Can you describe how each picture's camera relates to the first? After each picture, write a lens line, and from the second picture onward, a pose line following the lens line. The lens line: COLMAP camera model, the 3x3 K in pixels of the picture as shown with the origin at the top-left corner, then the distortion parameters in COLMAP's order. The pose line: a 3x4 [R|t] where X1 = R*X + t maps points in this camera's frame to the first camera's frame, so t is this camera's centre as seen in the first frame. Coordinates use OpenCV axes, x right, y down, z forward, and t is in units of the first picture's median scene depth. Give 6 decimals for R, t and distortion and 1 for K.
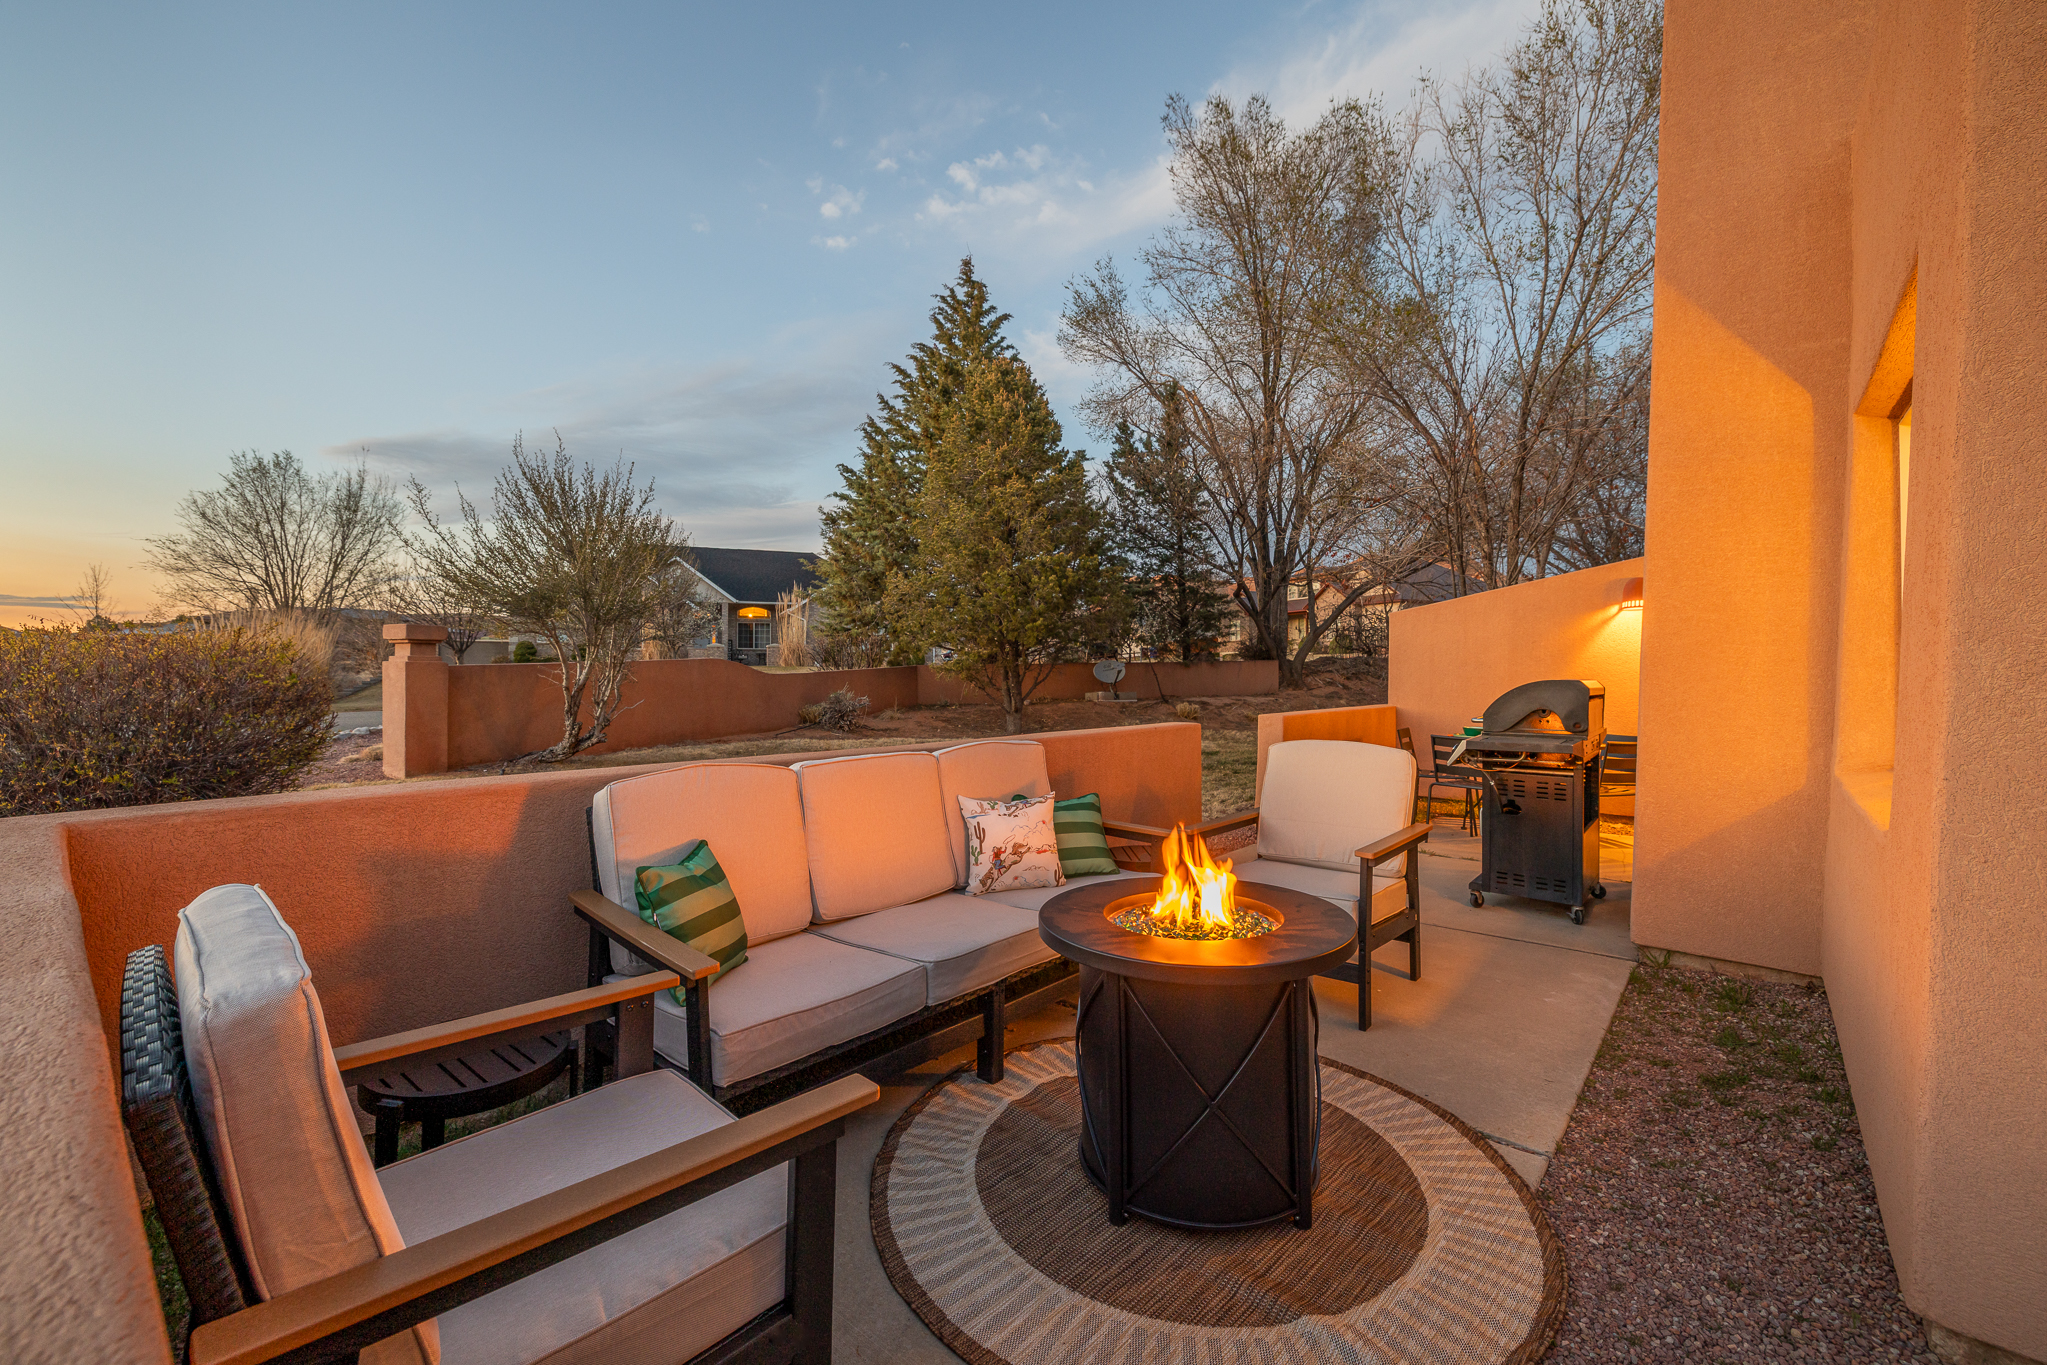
lens RADIAL K [[854.0, 0, 1015.6], [0, 854.0, 667.5], [0, 0, 1]] dist [-0.000345, 0.000043]
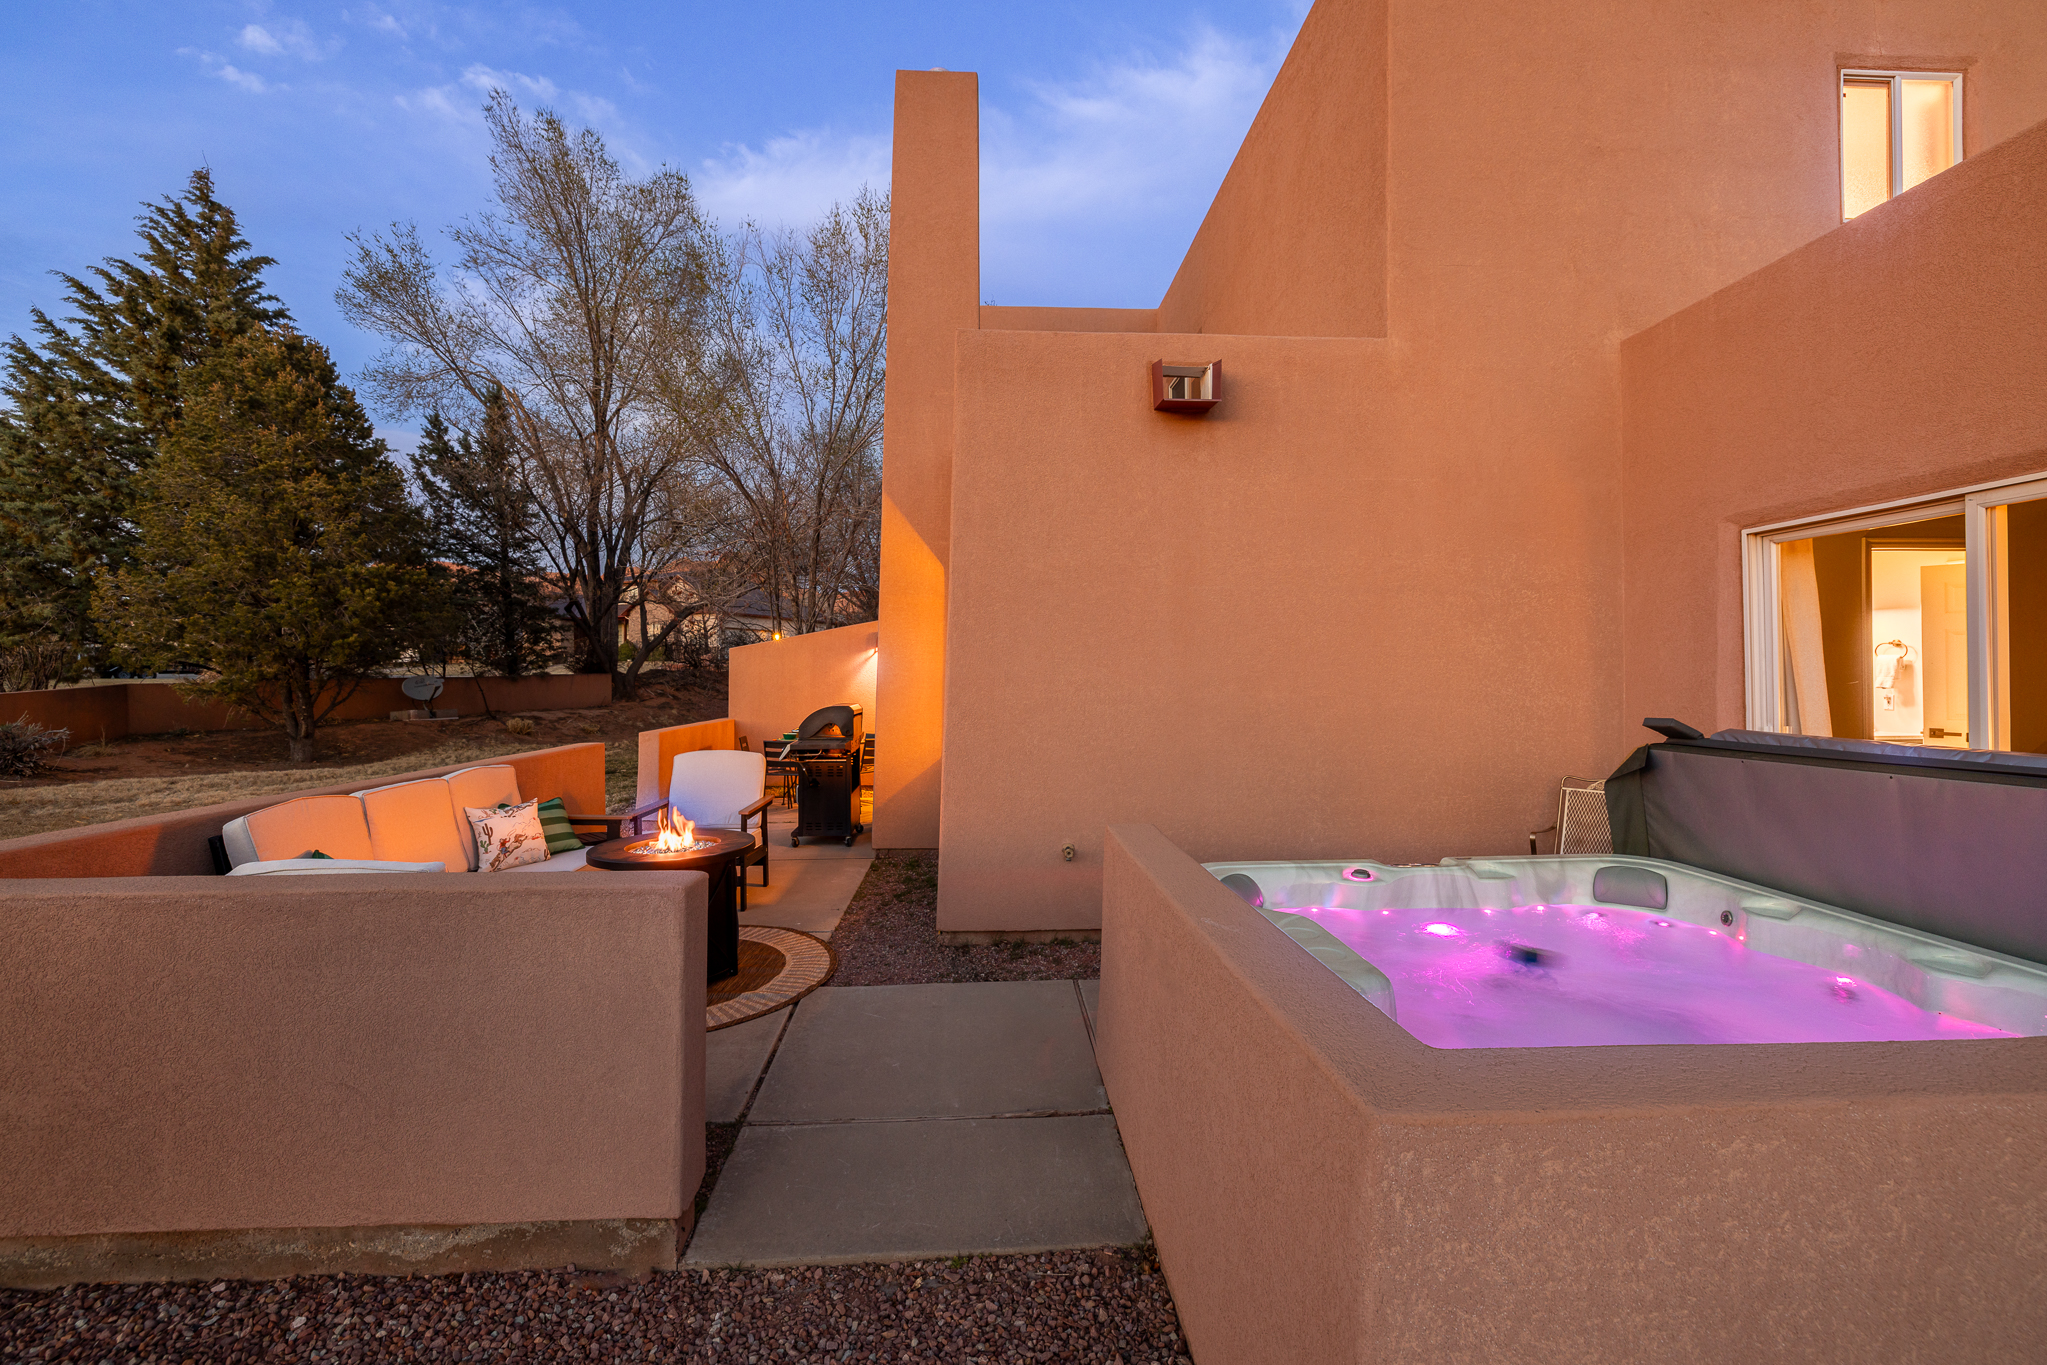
lens RADIAL K [[854.0, 0, 1015.6], [0, 854.0, 667.5], [0, 0, 1]] dist [-0.000345, 0.000043]
pose [[0.721807, 0.001399, 0.692093, -0.061249], [0.001824, 0.999991, -0.003923, -0.011391], [-0.692092, 0.004094, 0.721797, -0.100674]]
